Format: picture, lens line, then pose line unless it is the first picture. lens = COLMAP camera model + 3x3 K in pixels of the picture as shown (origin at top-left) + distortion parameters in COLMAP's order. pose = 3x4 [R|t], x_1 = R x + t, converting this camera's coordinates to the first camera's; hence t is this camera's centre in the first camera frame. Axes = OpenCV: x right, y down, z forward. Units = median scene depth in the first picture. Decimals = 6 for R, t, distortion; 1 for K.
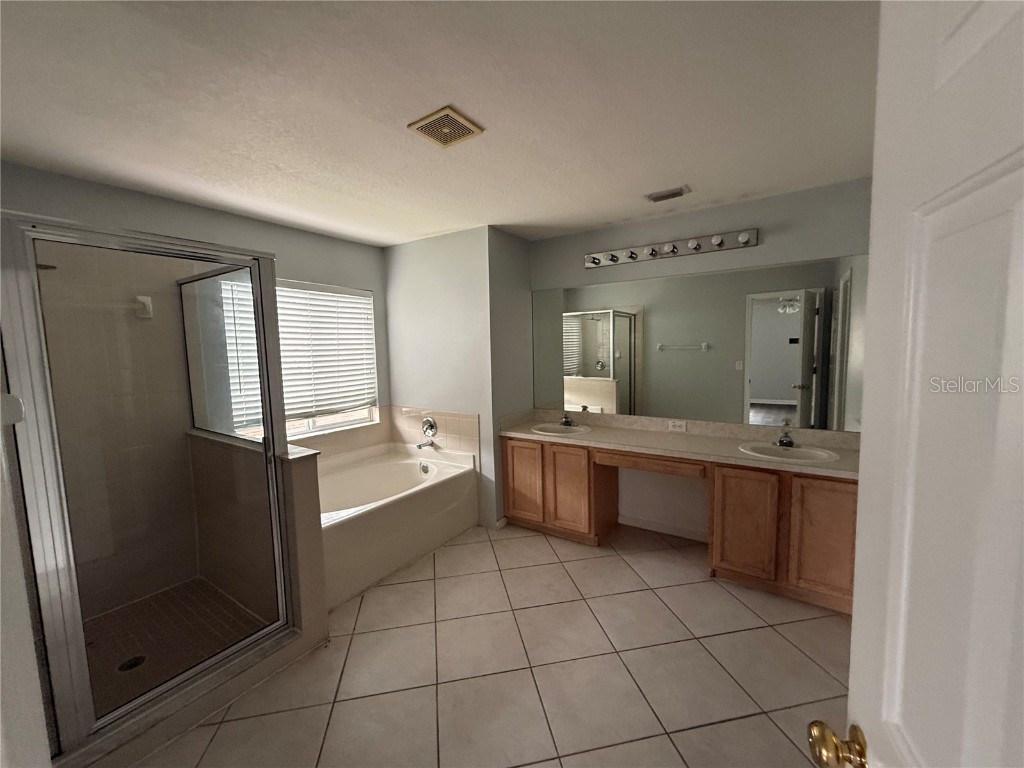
lens RADIAL K [[409.4, 0, 514.5], [0, 409.4, 384.3], [0, 0, 1]] dist [0.000074, 0.001180]
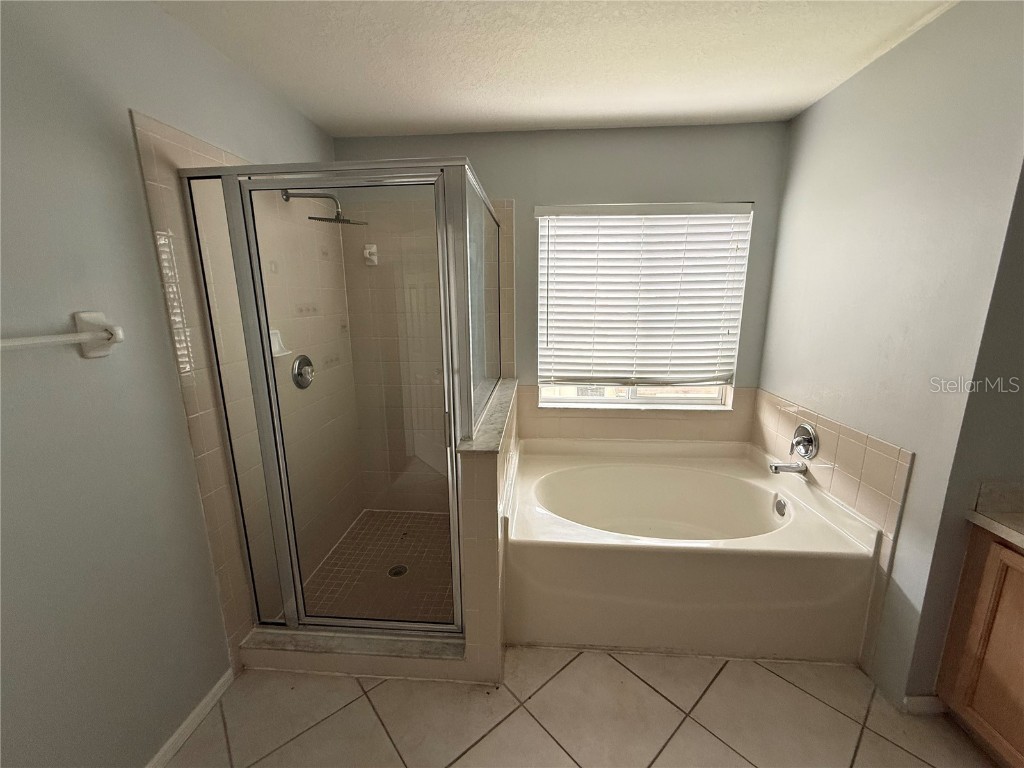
lens RADIAL K [[409.4, 0, 509.5], [0, 409.4, 386.3], [0, 0, 1]] dist [0.000074, 0.001180]
pose [[0.487196, 0.198713, -0.850384, 0.061008], [-0.082202, 0.979879, 0.181877, -0.041073], [0.869415, -0.018706, 0.493728, 0.409800]]
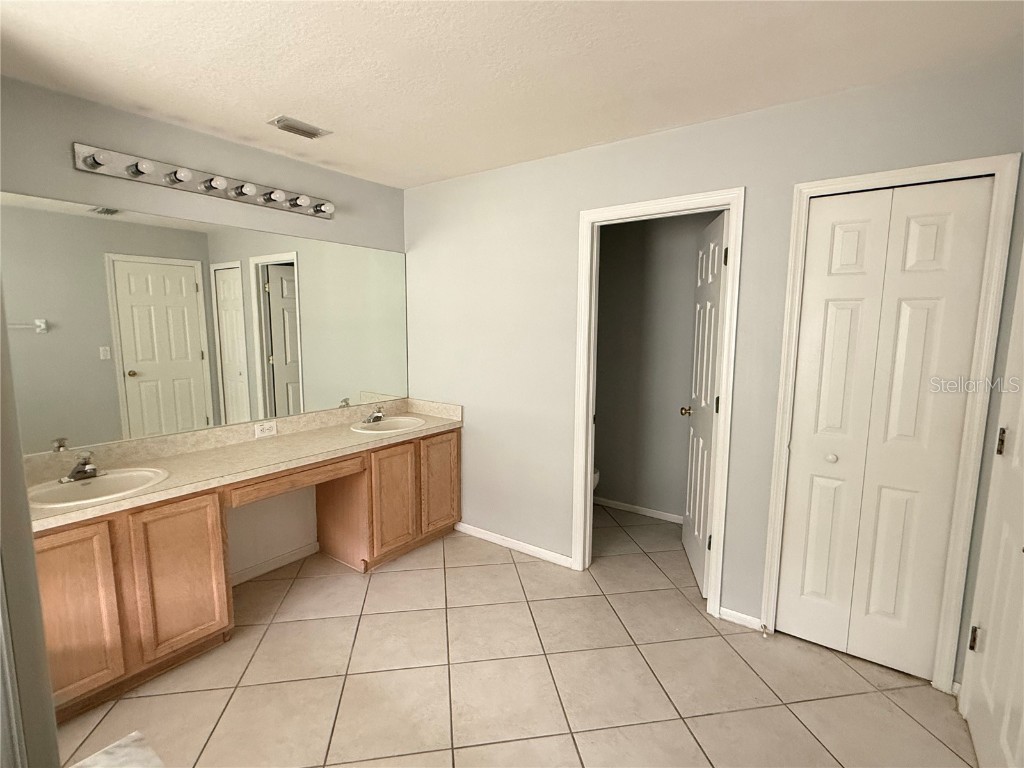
lens RADIAL K [[487.3, 0, 514.0], [0, 487.3, 384.5], [0, 0, 1]] dist [0.000780, 0.000117]
pose [[0.044006, -0.103593, 0.993646, -0.443003], [0.082855, 0.991561, 0.099706, -0.030869], [-0.995590, 0.077941, 0.052218, 0.447260]]
